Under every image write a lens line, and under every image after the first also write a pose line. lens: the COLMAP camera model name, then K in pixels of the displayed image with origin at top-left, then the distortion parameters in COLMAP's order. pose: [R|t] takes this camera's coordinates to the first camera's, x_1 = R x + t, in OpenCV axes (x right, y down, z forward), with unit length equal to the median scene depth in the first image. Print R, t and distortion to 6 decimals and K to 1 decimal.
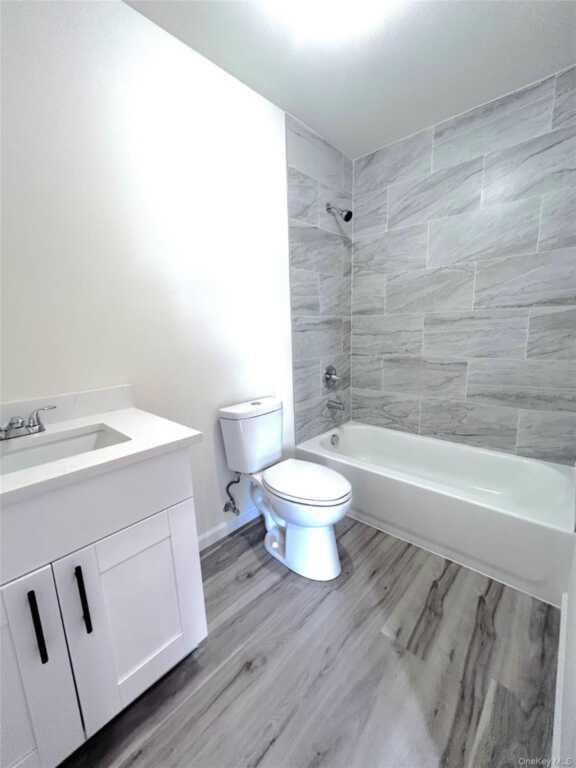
lens RADIAL K [[309.0, 0, 288.4], [0, 309.0, 383.1], [0, 0, 1]] dist [0.001731, 0.000278]
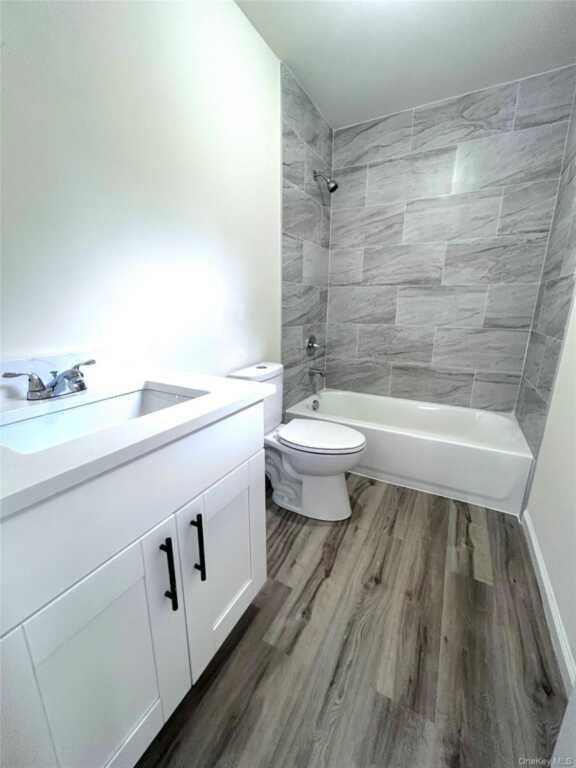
lens RADIAL K [[309.0, 0, 290.7], [0, 309.0, 382.3], [0, 0, 1]] dist [0.001731, 0.000278]
pose [[0.968722, -0.025995, 0.246784, -0.279732], [0.010300, 0.997853, 0.064681, 0.053285], [-0.247936, -0.060116, 0.966909, 0.005046]]
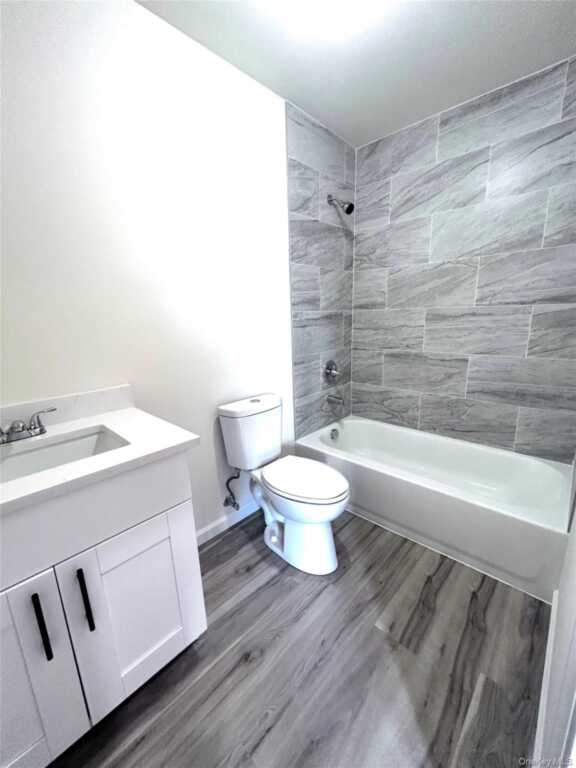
lens RADIAL K [[309.0, 0, 288.3], [0, 309.0, 383.5], [0, 0, 1]] dist [0.001731, 0.000278]
pose [[0.999957, 0.003276, -0.008648, 0.011335], [-0.002932, 0.999212, 0.039581, -0.031426], [0.008771, -0.039554, 0.999179, -0.001895]]
